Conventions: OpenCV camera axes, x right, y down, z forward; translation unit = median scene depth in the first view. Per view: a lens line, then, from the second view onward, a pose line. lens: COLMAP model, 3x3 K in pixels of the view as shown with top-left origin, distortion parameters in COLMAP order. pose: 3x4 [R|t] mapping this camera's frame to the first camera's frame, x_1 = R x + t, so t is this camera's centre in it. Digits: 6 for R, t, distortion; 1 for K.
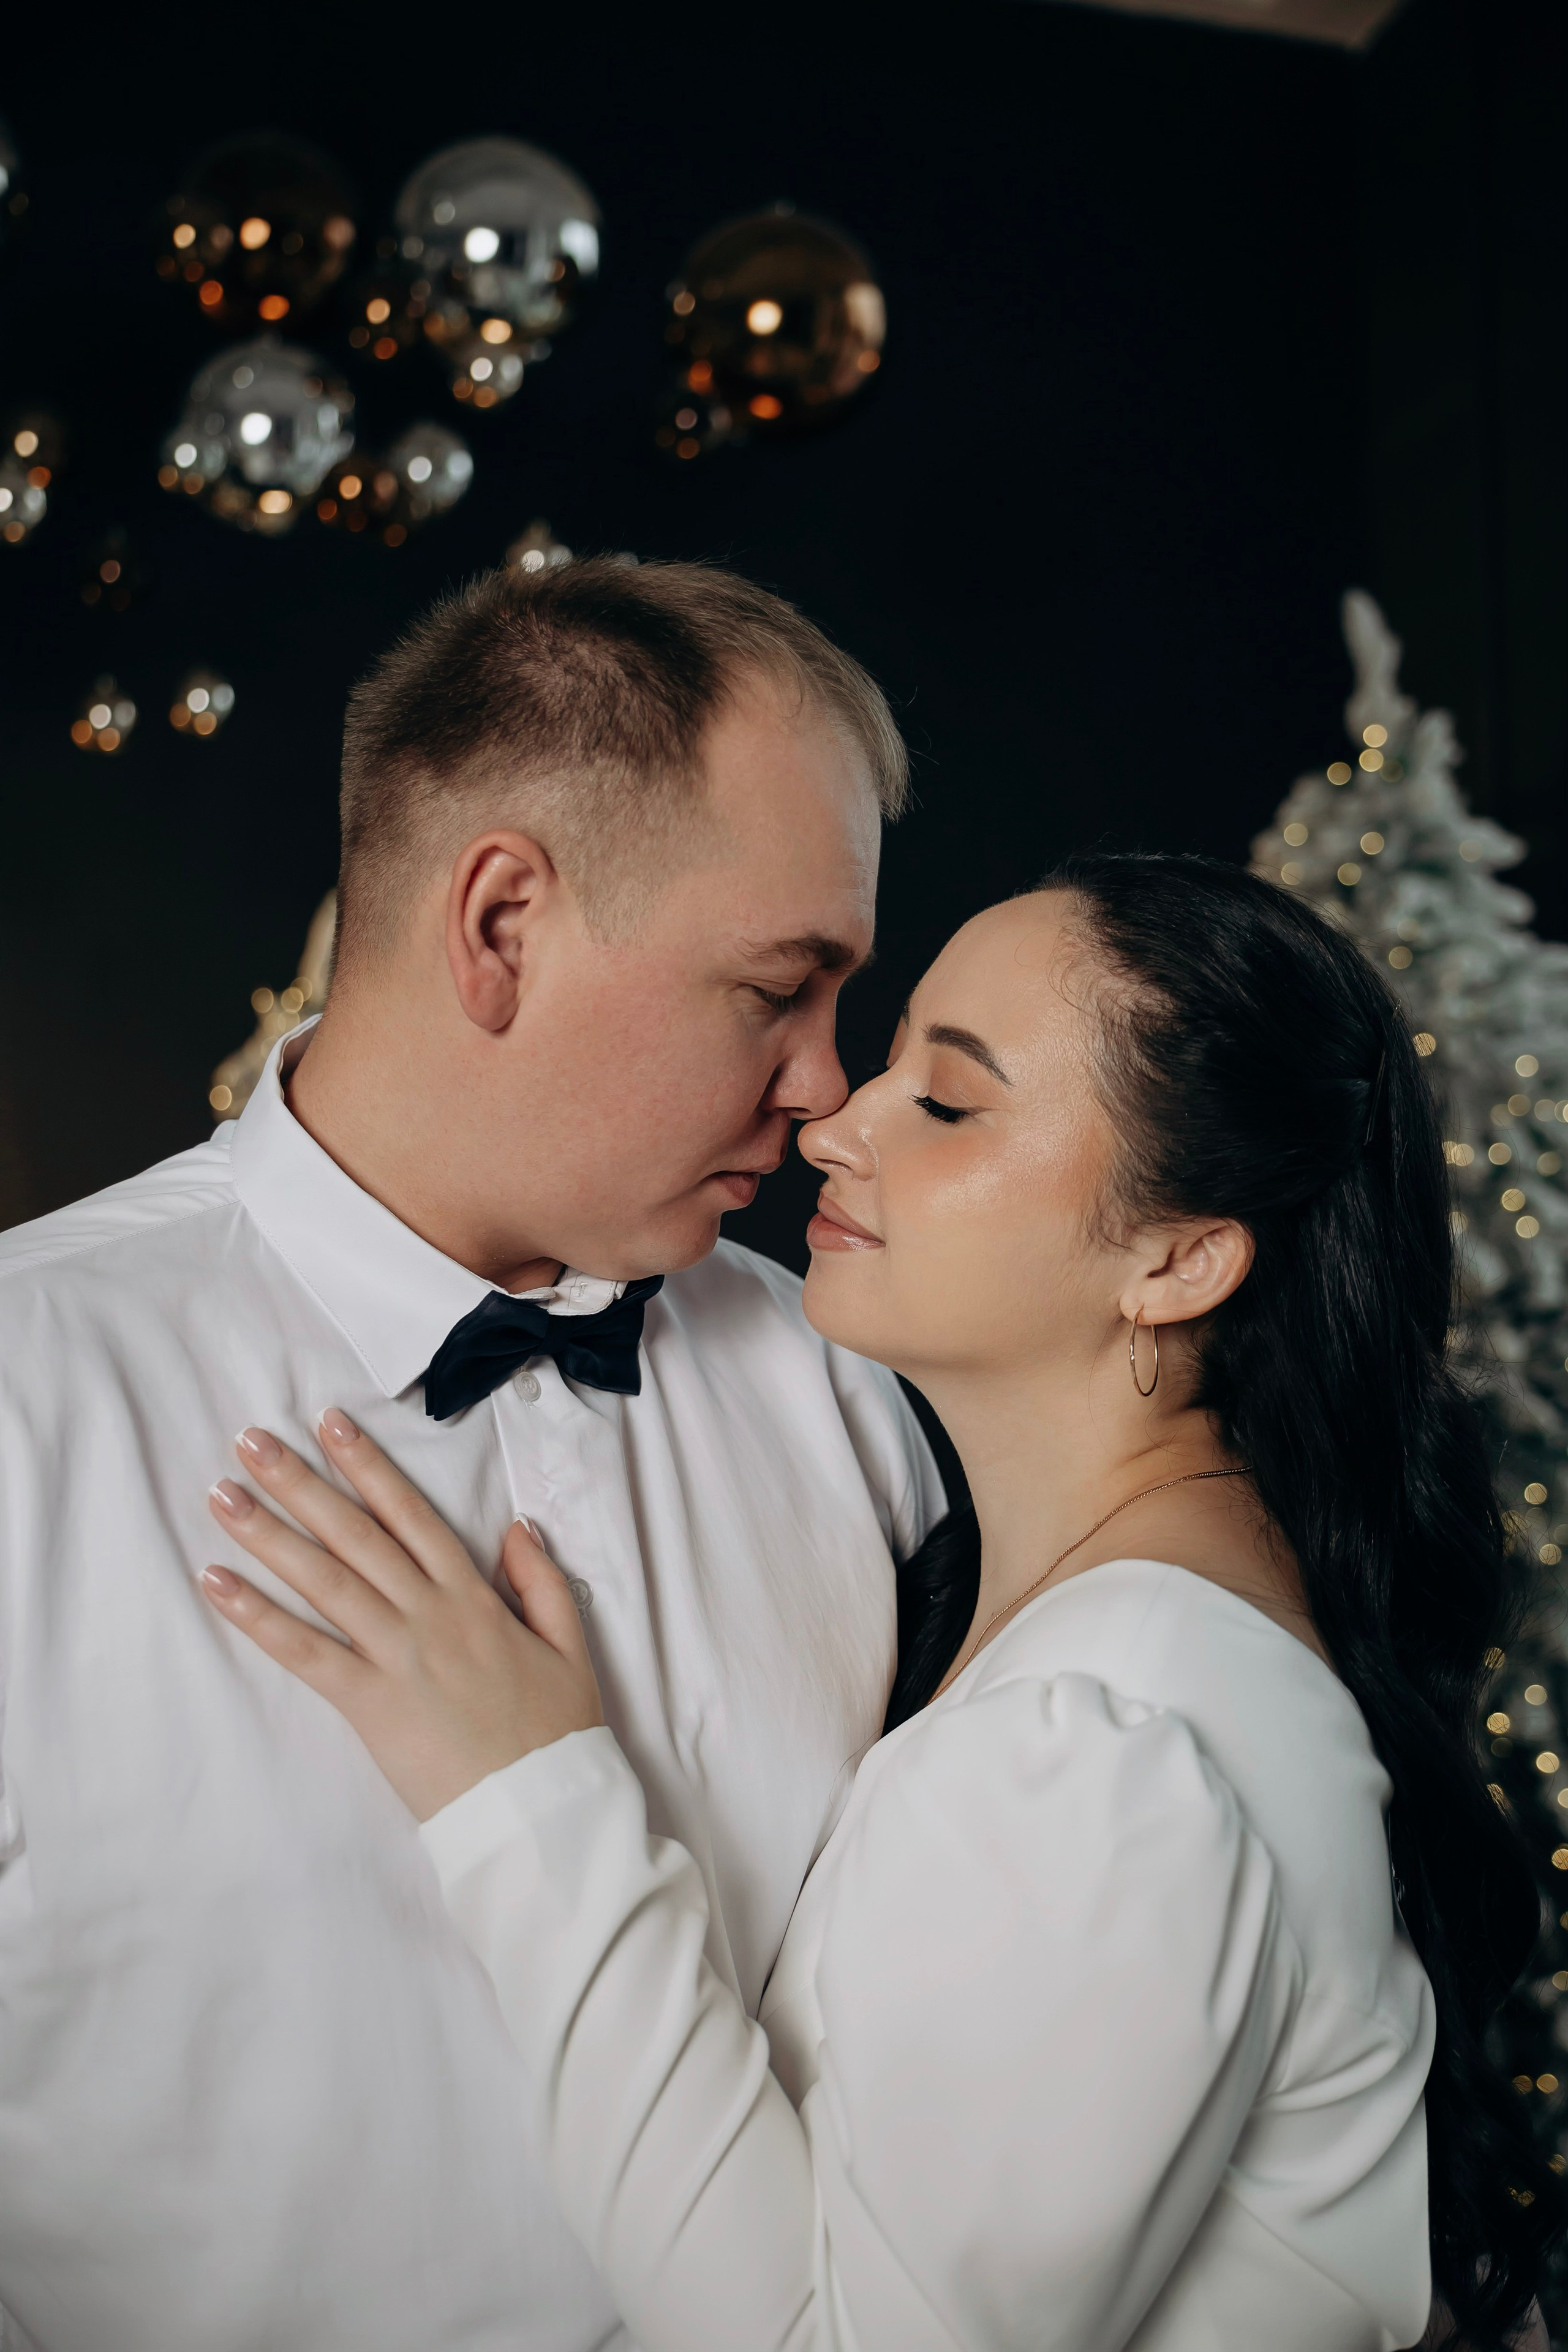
lens RADIAL K [[2567.6, 0, 779.8], [0, 2567.6, 1186.6], [0, 0, 1]] dist [0.076975, 0.000000]
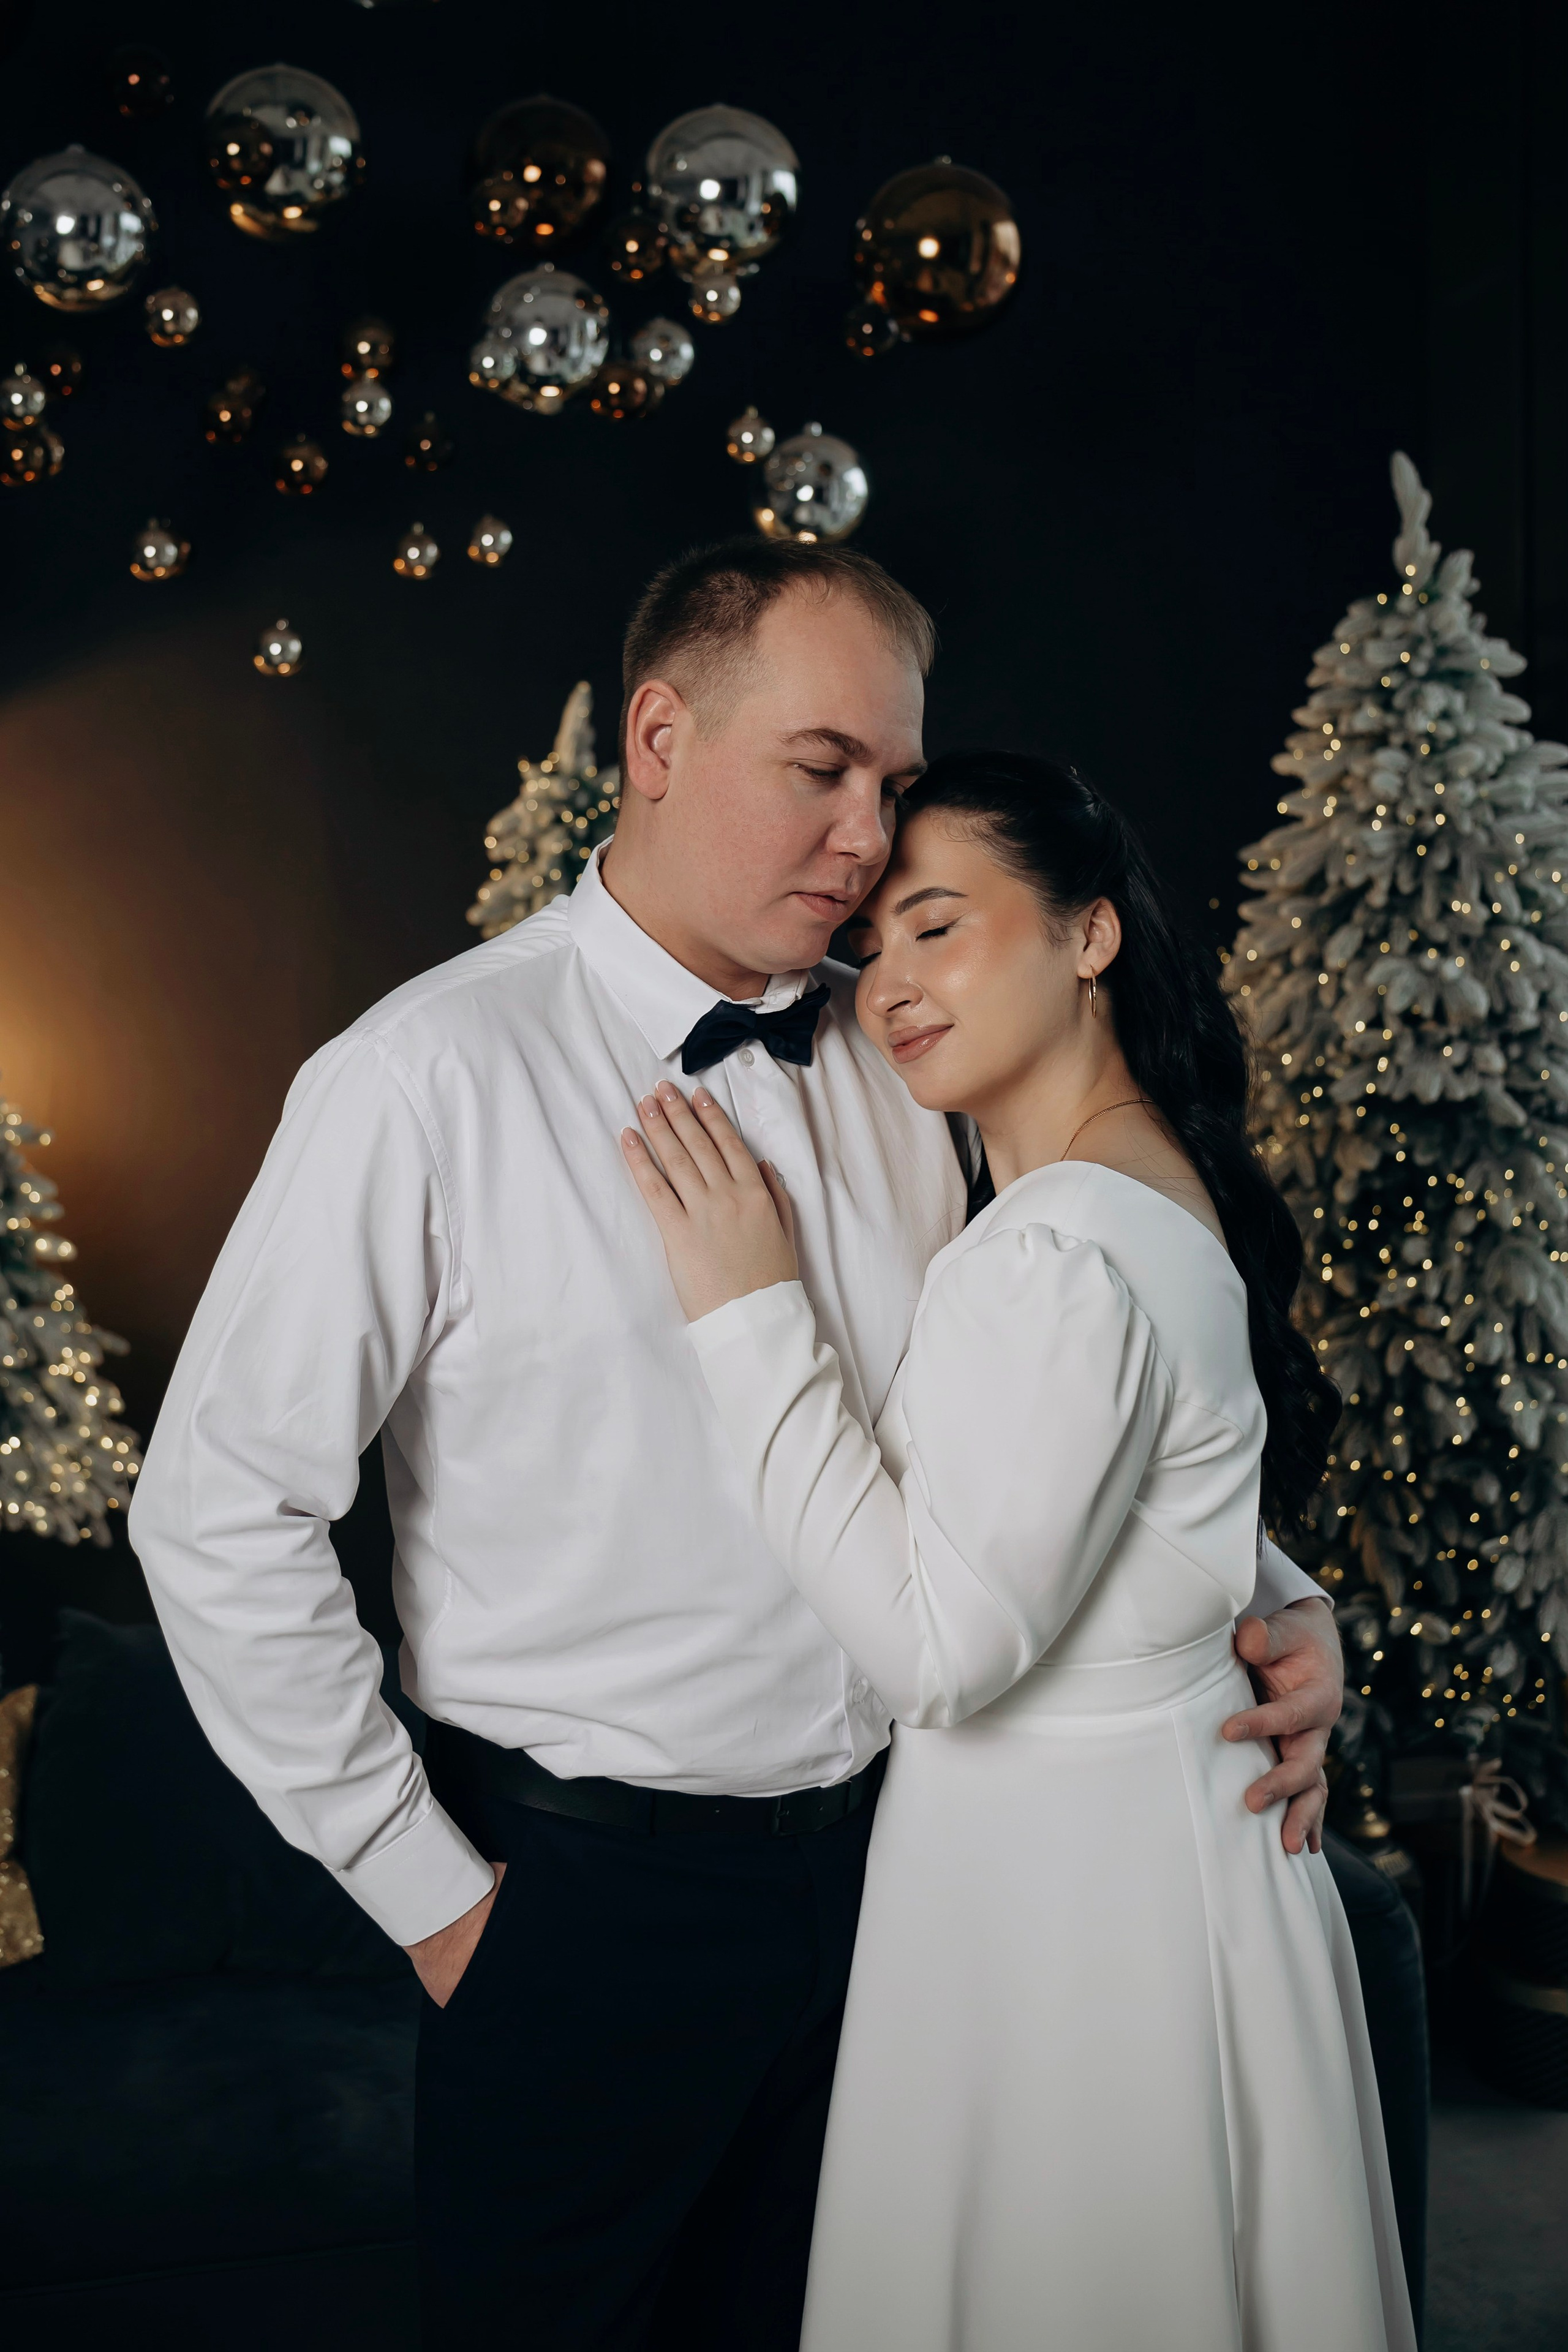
lens RADIAL K [[2242.2, 0, 767.2], [0, 2242.2, 1087.2], [0, 0, 1]] dist [-0.035713, 0.000000]
pose [[0.996886, 0.025872, -0.074497, 0.007453], [-0.019896, 0.996606, 0.079875, -0.005880], [0.076311, -0.078144, 0.994017, -0.136332]]
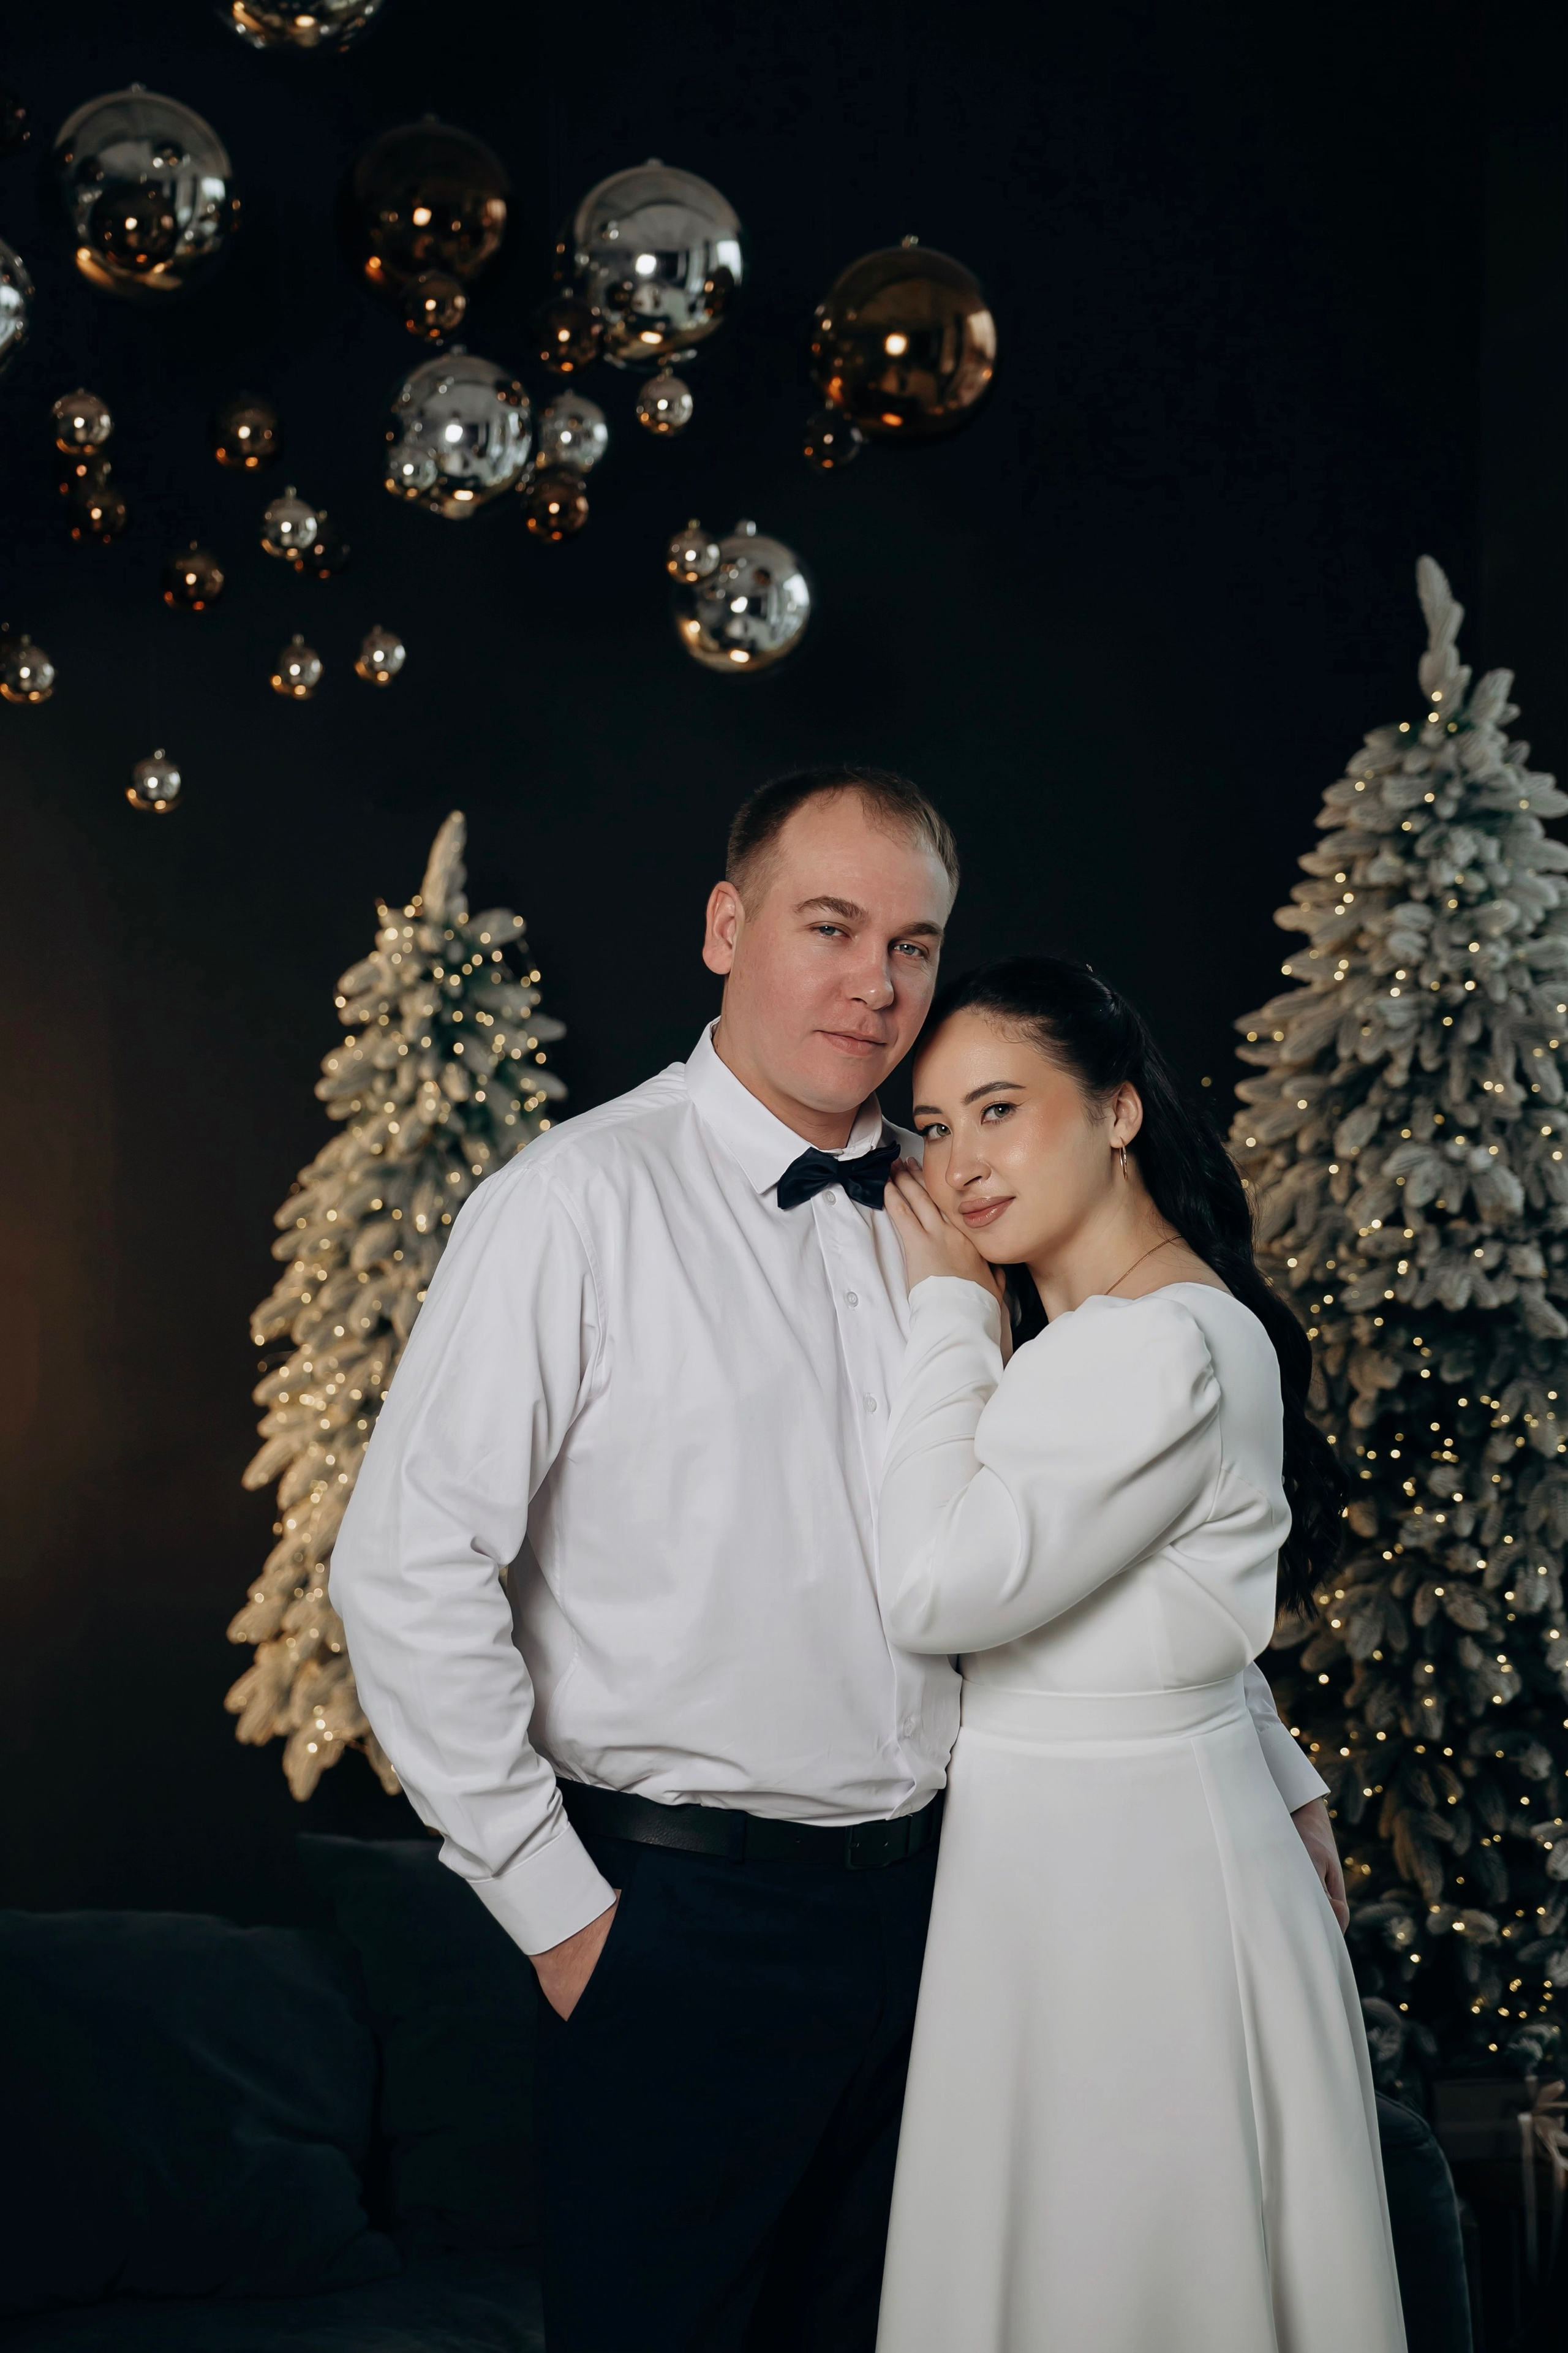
lens RADIAL K [[3516.0, 0, 774.8], [0, 3516.0, 1161.1], [0, 0, 1]] dist [0.397498, 0.000000]
pose [[0.999626, 0.027331, 0.000280, -0.047592], [-0.027331, 0.999487, 0.016666, 0.002286], [0.000176, -0.016667, 0.999861, -0.578686]]
